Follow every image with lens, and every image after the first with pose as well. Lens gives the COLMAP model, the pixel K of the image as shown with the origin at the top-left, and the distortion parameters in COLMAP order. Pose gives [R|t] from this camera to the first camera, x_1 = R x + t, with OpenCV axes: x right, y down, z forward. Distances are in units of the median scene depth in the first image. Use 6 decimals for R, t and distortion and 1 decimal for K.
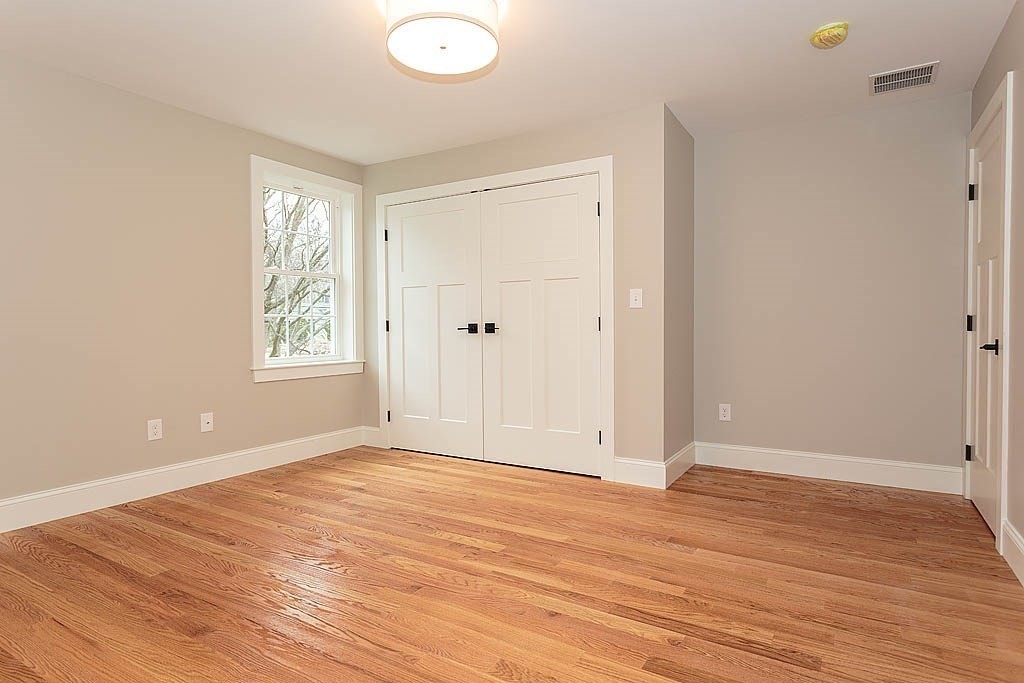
lens RADIAL K [[550.8, 0, 504.8], [0, 550.8, 330.6], [0, 0, 1]] dist [0.002848, 0.000899]
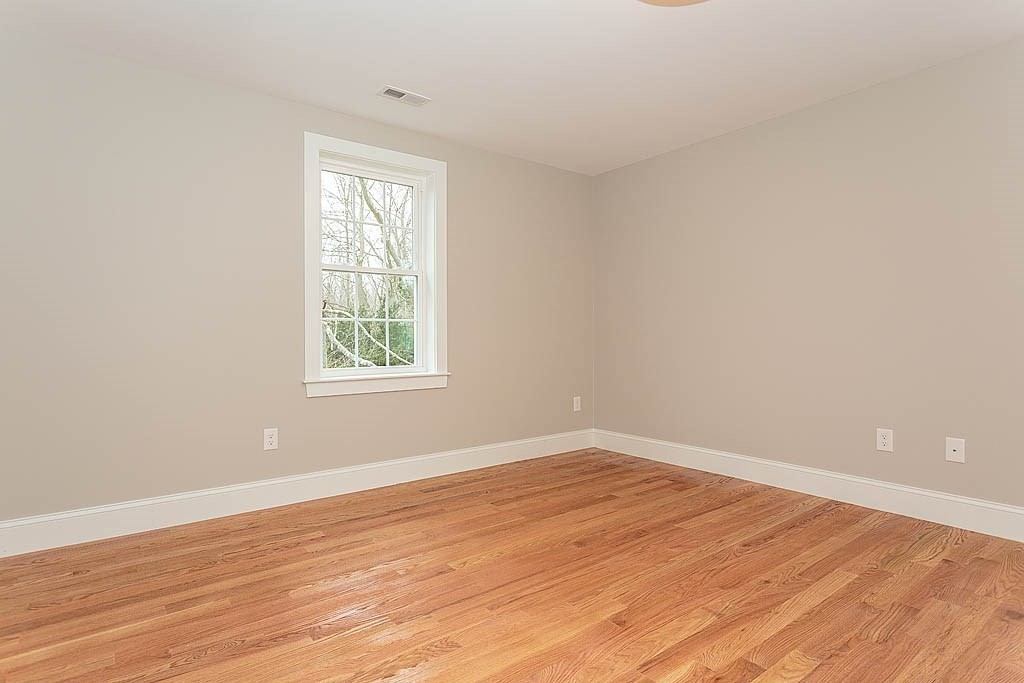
lens RADIAL K [[550.8, 0, 504.8], [0, 550.8, 330.6], [0, 0, 1]] dist [0.002848, 0.000899]
pose [[-0.352142, 0.003511, -0.935940, 0.567403], [-0.001451, 0.999990, 0.004297, -0.016906], [0.935945, 0.002871, -0.352133, 0.850223]]
